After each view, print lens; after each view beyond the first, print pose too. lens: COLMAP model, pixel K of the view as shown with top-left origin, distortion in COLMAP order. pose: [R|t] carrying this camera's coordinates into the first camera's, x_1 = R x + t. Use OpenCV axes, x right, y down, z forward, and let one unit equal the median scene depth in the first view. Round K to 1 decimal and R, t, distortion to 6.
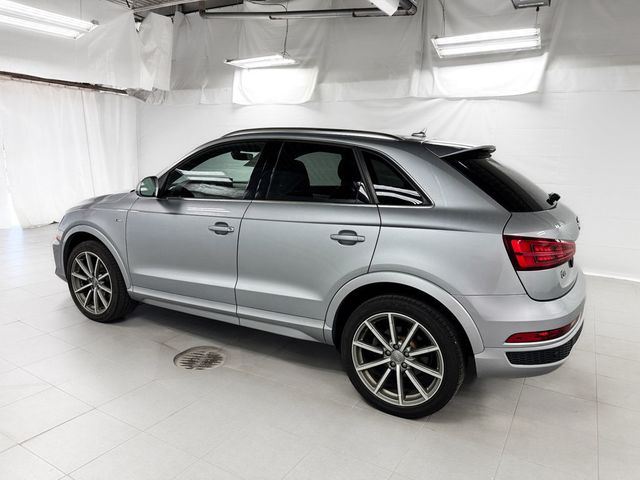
lens RADIAL K [[456.2, 0, 320.0], [0, 456.2, 240.0], [0, 0, 1]] dist [0.045372, -0.060771]
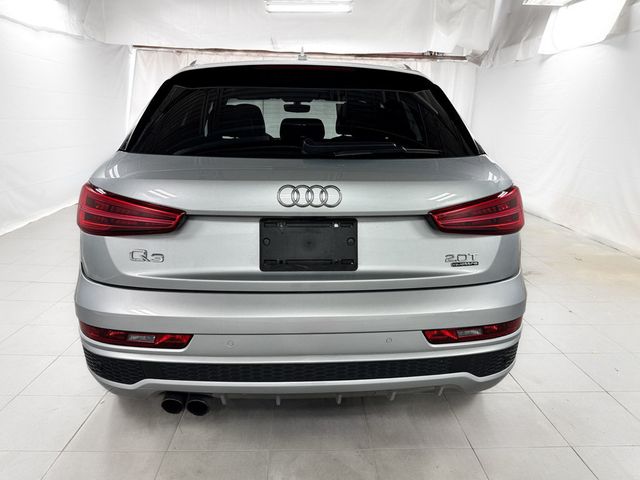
lens RADIAL K [[481.8, 0, 320.0], [0, 481.8, 240.0], [0, 0, 1]] dist [-0.001504, 0.003005]
pose [[0.538505, 0.184556, -0.822163, 0.441343], [-0.161274, 0.980255, 0.114412, -0.022294], [0.827045, 0.070982, 0.557636, 0.308933]]
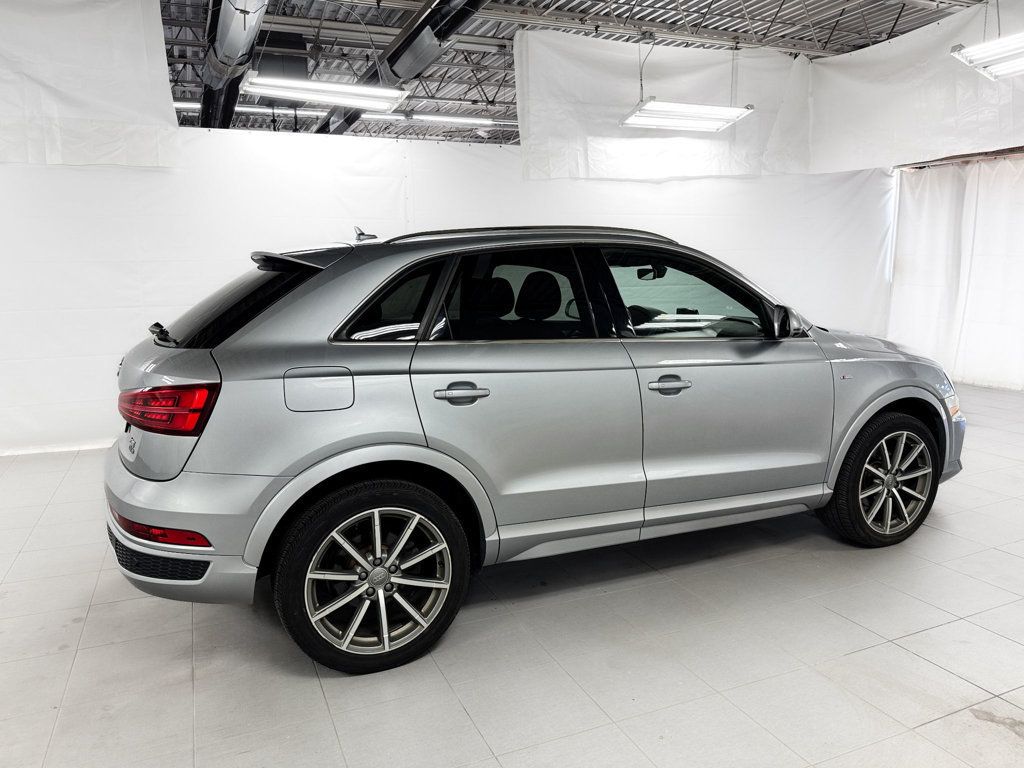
lens RADIAL K [[729.9, 0, 512.0], [0, 729.9, 384.0], [0, 0, 1]] dist [0.045372, -0.060771]
pose [[-0.573143, 0.108969, -0.812178, 0.477858], [-0.152788, 0.959529, 0.236560, -0.149587], [0.805085, 0.259673, -0.533298, 0.870450]]
